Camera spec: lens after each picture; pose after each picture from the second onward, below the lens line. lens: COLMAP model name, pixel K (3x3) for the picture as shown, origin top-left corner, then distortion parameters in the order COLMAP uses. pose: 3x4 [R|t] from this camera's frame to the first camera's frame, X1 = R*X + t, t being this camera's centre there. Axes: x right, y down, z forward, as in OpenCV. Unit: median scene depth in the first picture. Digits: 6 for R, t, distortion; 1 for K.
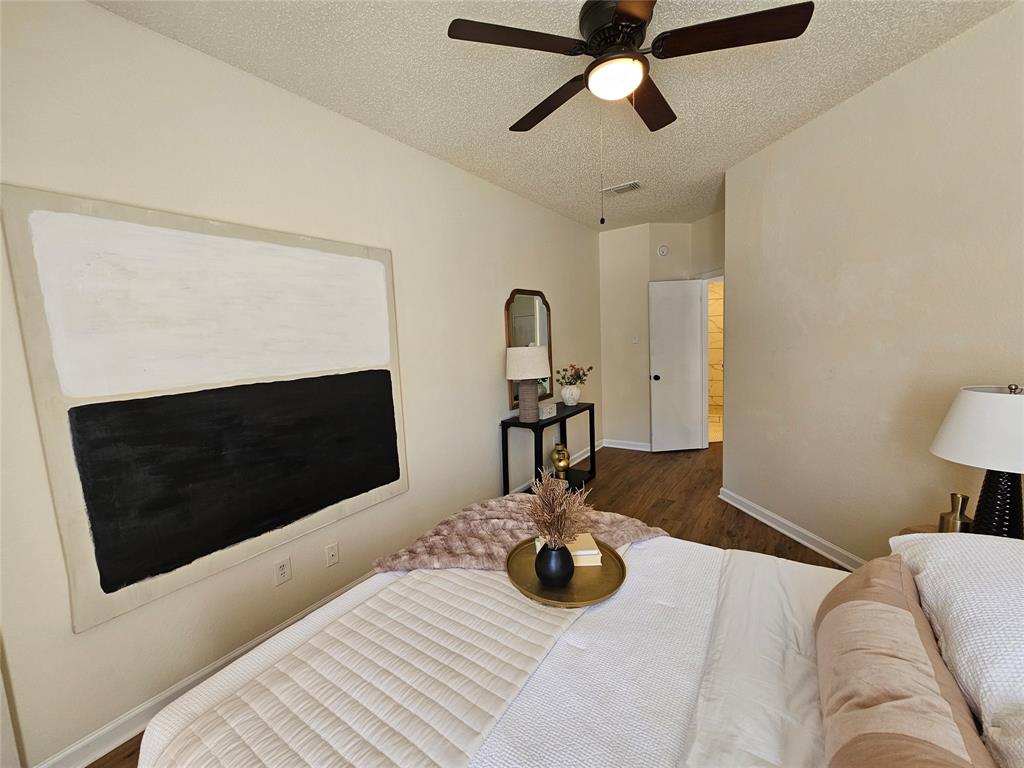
lens RADIAL K [[417.2, 0, 512.0], [0, 417.2, 382.8], [0, 0, 1]] dist [-0.003230, 0.001235]
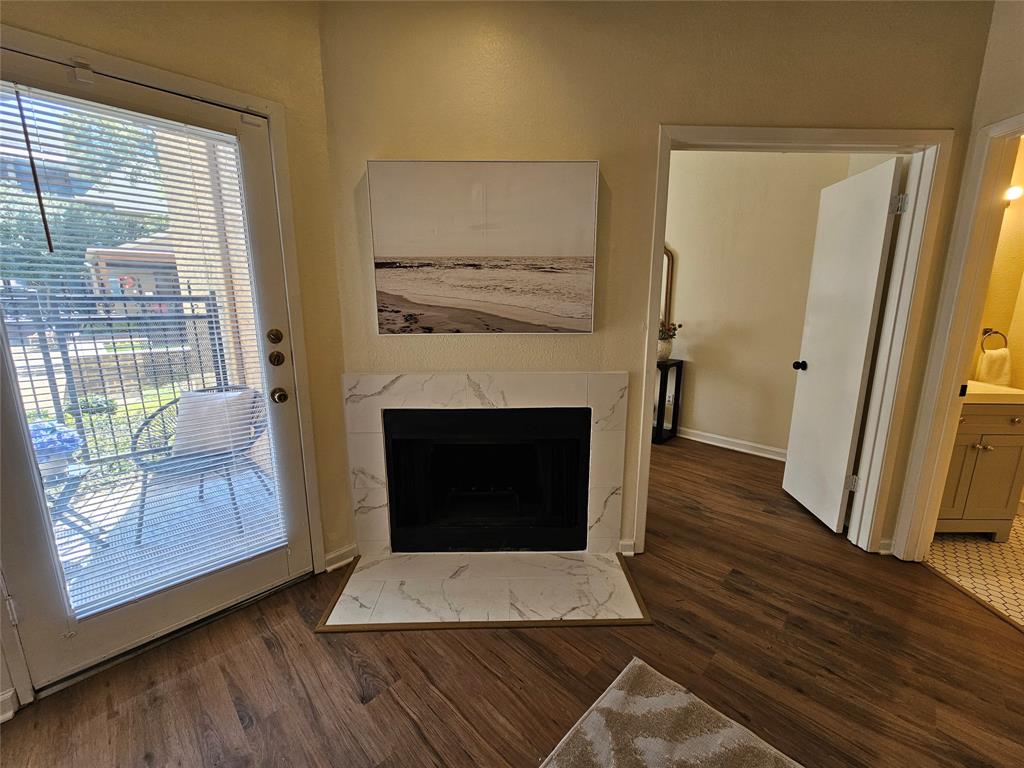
lens RADIAL K [[417.2, 0, 501.6], [0, 417.2, 379.3], [0, 0, 1]] dist [-0.003230, 0.001235]
pose [[-0.168506, 0.237644, -0.956625, 0.976562], [-0.110411, 0.959844, 0.257893, -0.093756], [0.979497, 0.149078, -0.135501, 0.699700]]
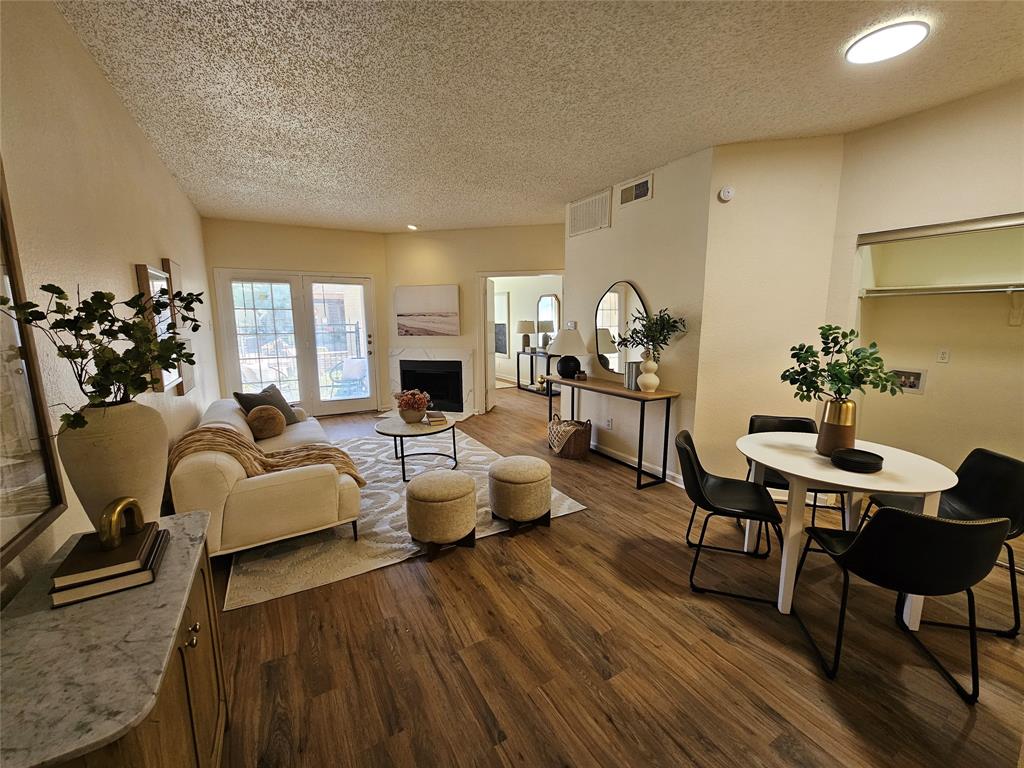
lens RADIAL K [[417.2, 0, 520.4], [0, 417.2, 382.1], [0, 0, 1]] dist [-0.003230, 0.001235]
pose [[-0.424951, 0.185170, -0.886075, 1.661022], [-0.081372, 0.967077, 0.241122, -0.232897], [0.901552, 0.174566, -0.395893, 1.448201]]
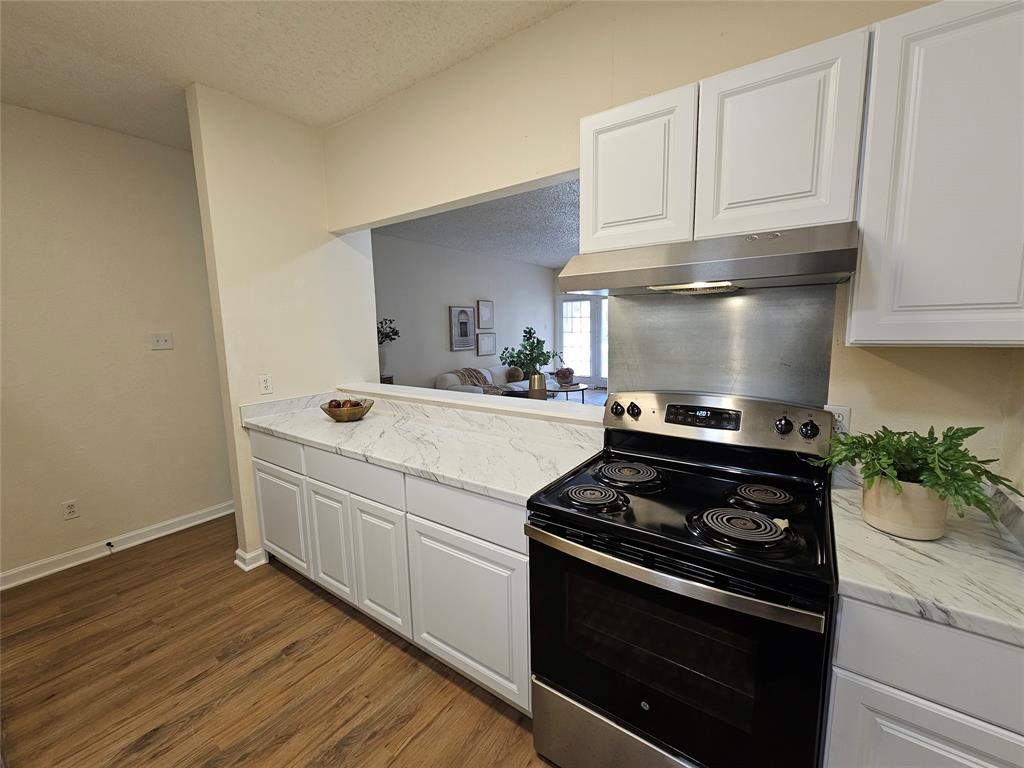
lens RADIAL K [[417.2, 0, 517.5], [0, 417.2, 381.4], [0, 0, 1]] dist [-0.003230, 0.001235]
pose [[-0.997718, 0.064784, 0.019005, 1.133939], [0.067469, 0.967018, 0.245608, -0.299193], [-0.002467, 0.246330, -0.969183, 2.288360]]
